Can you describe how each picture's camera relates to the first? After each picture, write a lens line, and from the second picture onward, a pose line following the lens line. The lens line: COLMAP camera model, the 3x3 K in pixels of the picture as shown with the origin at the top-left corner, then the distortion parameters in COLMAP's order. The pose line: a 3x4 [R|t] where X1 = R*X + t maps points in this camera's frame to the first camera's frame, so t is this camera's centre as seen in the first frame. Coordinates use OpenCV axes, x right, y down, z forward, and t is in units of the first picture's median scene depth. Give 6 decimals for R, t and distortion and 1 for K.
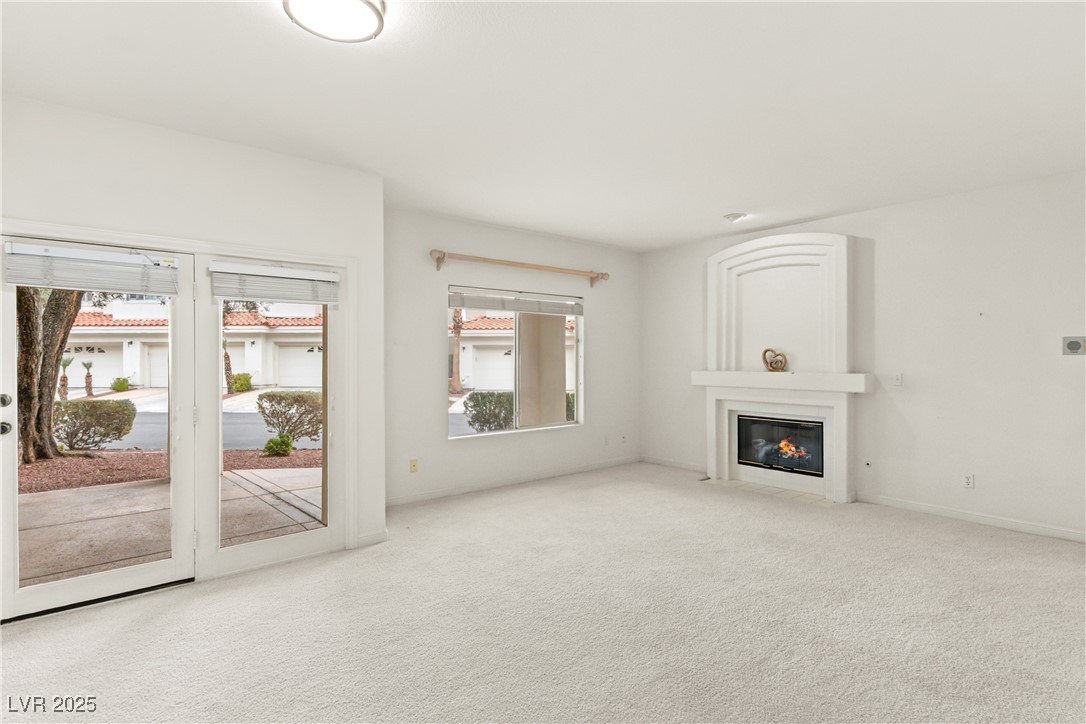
lens RADIAL K [[569.5, 0, 541.4], [0, 569.5, 356.5], [0, 0, 1]] dist [0.012456, -0.001925]
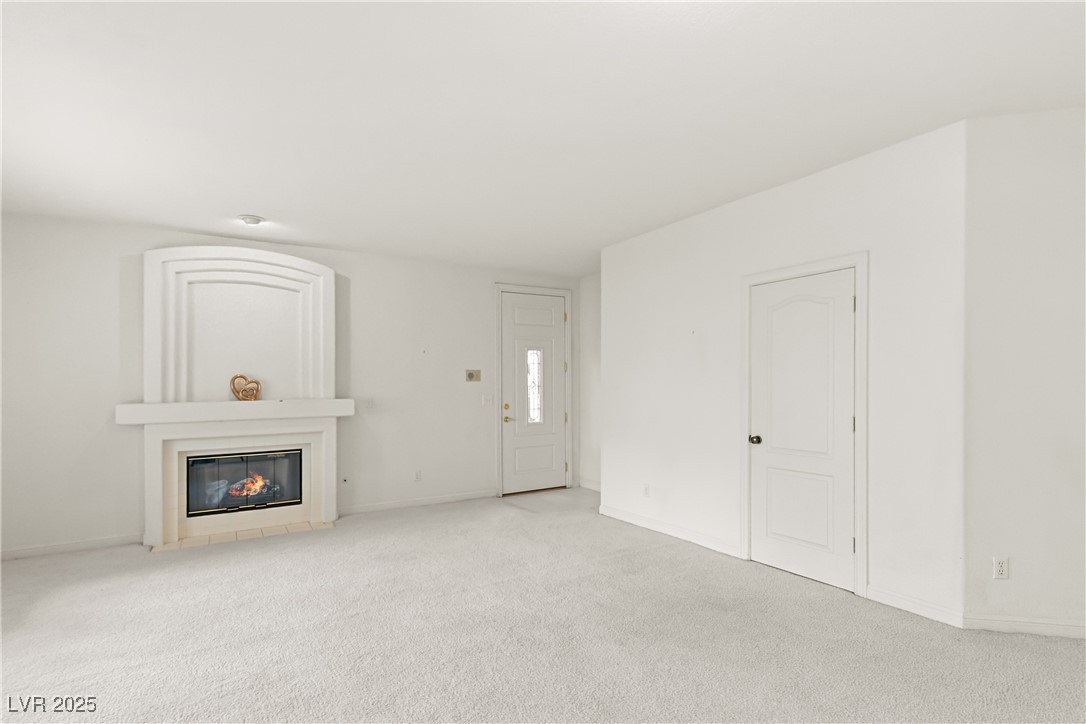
lens RADIAL K [[545.5, 0, 538.4], [0, 545.5, 376.7], [0, 0, 1]] dist [0.022813, -0.016561]
pose [[0.134259, 0.010785, 0.990888, -0.358418], [0.005211, 0.999919, -0.011589, 0.001619], [-0.990933, 0.006719, 0.134191, 0.405917]]
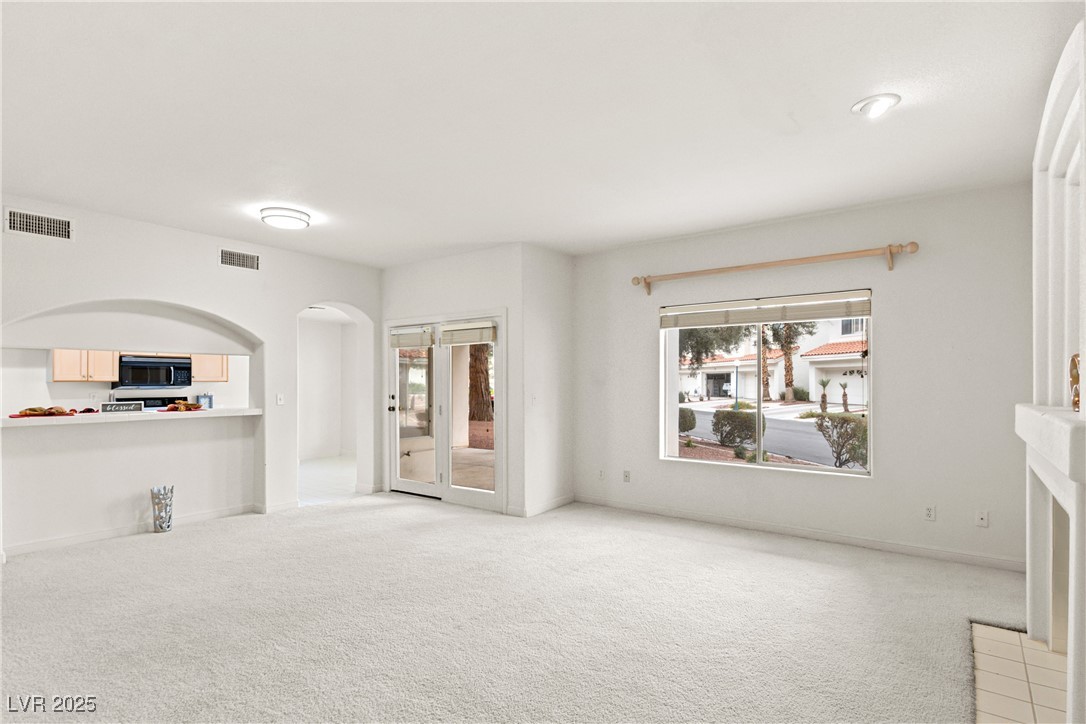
lens RADIAL K [[545.5, 0, 549.8], [0, 545.5, 379.1], [0, 0, 1]] dist [0.022813, -0.016561]
pose [[0.232147, -0.001375, -0.972680, 0.677727], [0.002676, 0.999996, -0.000775, 0.002860], [0.972677, -0.002423, 0.232150, 0.532707]]
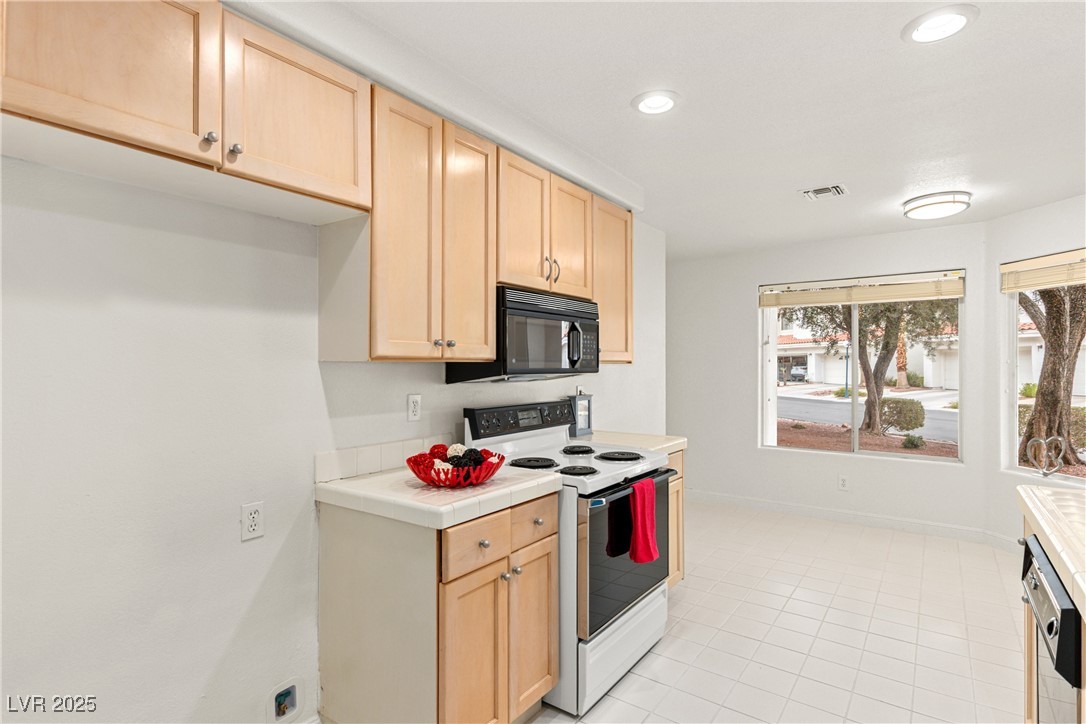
lens RADIAL K [[545.5, 0, 551.6], [0, 545.5, 361.9], [0, 0, 1]] dist [0.022813, -0.016561]
pose [[0.252921, -0.001593, -0.967486, -0.219375], [0.000816, 0.999999, -0.001433, 0.005498], [0.967487, -0.000427, 0.252922, -0.105344]]
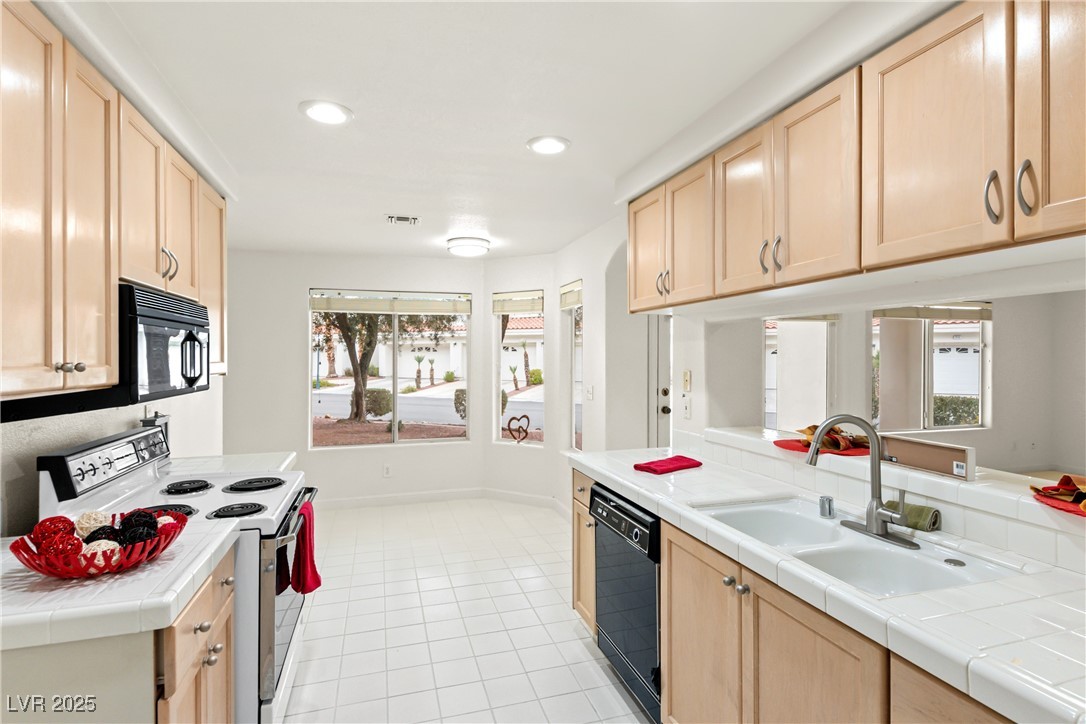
lens RADIAL K [[545.5, 0, 546.6], [0, 545.5, 357.1], [0, 0, 1]] dist [0.022813, -0.016561]
pose [[0.920457, 0.003703, -0.390827, -0.286042], [-0.001528, 0.999982, 0.005875, -0.012450], [0.390842, -0.004810, 0.920445, -0.218066]]
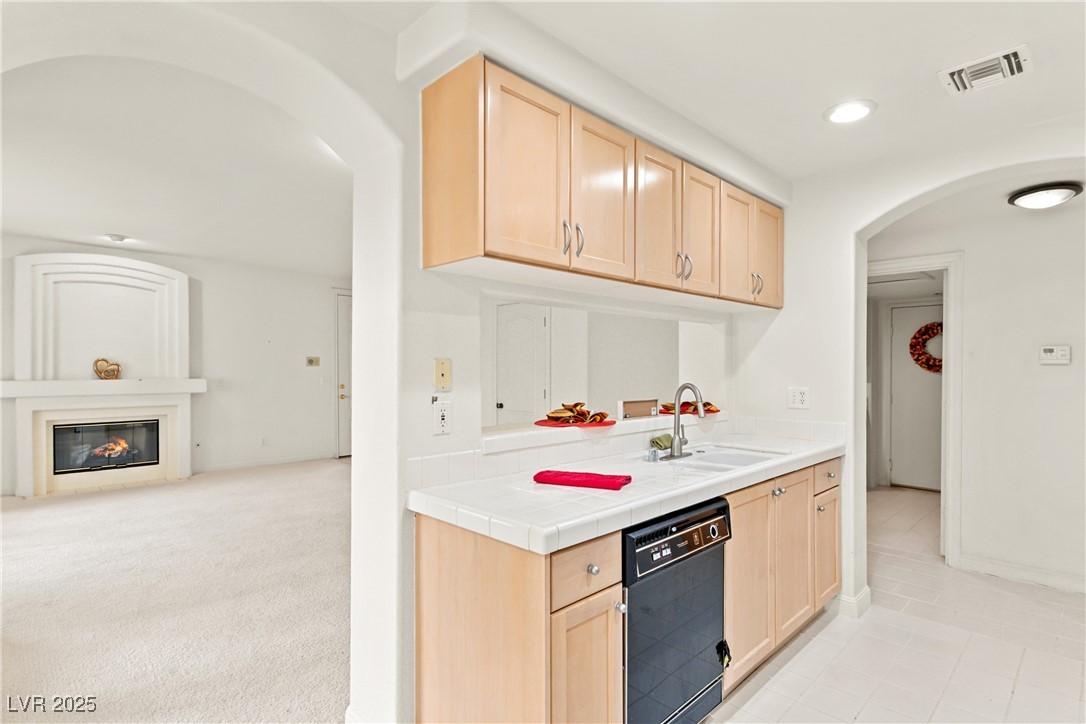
lens RADIAL K [[545.5, 0, 546.1], [0, 545.5, 374.9], [0, 0, 1]] dist [0.022813, -0.016561]
pose [[-0.083785, -0.007096, 0.996459, -0.670261], [-0.002190, 0.999974, 0.006937, 0.008085], [-0.996481, -0.001601, -0.083798, 0.236063]]
